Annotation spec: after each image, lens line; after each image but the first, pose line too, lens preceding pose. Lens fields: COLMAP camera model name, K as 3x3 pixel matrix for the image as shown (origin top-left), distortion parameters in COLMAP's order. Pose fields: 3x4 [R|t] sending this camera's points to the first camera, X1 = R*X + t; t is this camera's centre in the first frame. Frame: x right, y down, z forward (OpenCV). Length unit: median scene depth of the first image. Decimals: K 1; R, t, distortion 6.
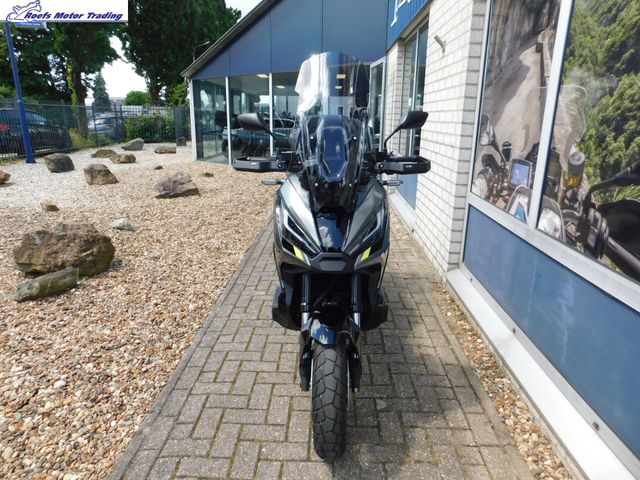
lens RADIAL K [[420.3, 0, 320.0], [0, 420.3, 238.7], [0, 0, 1]] dist [-0.069943, 0.058067]
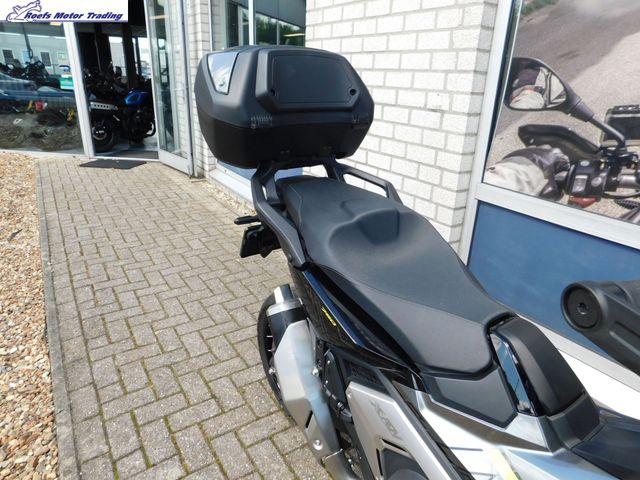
lens RADIAL K [[420.3, 0, 320.0], [0, 420.3, 238.7], [0, 0, 1]] dist [-0.069943, 0.058067]
pose [[0.818262, -0.196009, 0.540396, -0.244526], [0.138650, 0.979613, 0.145377, -0.182788], [-0.557874, -0.044030, 0.828757, 0.708215]]
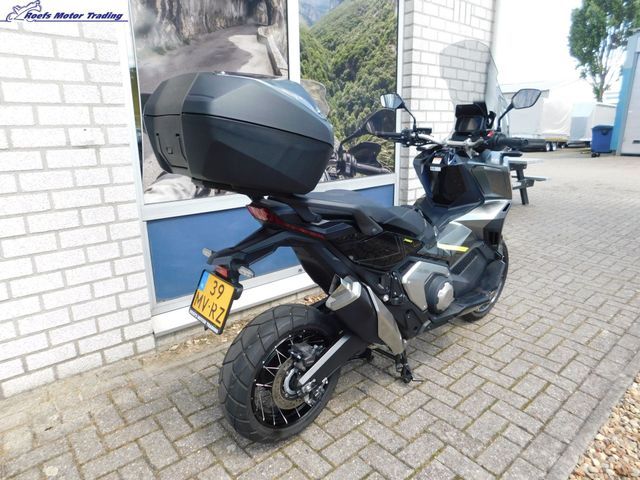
lens RADIAL K [[420.3, 0, 320.0], [0, 420.3, 238.7], [0, 0, 1]] dist [-0.069943, 0.058067]
pose [[-0.675696, -0.198138, 0.710053, -0.406296], [0.208646, 0.872415, 0.441995, -0.364356], [-0.707037, 0.446804, -0.548147, 1.409880]]
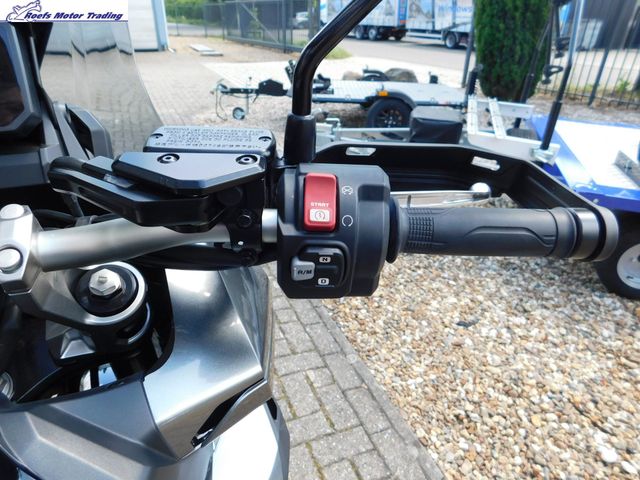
lens RADIAL K [[420.3, 0, 320.0], [0, 420.3, 238.7], [0, 0, 1]] dist [-0.069943, 0.058067]
pose [[-0.908948, 0.166316, -0.382299, -0.032500], [-0.150649, 0.723999, 0.673150, -0.199774], [0.388739, 0.669451, -0.633022, 0.799684]]
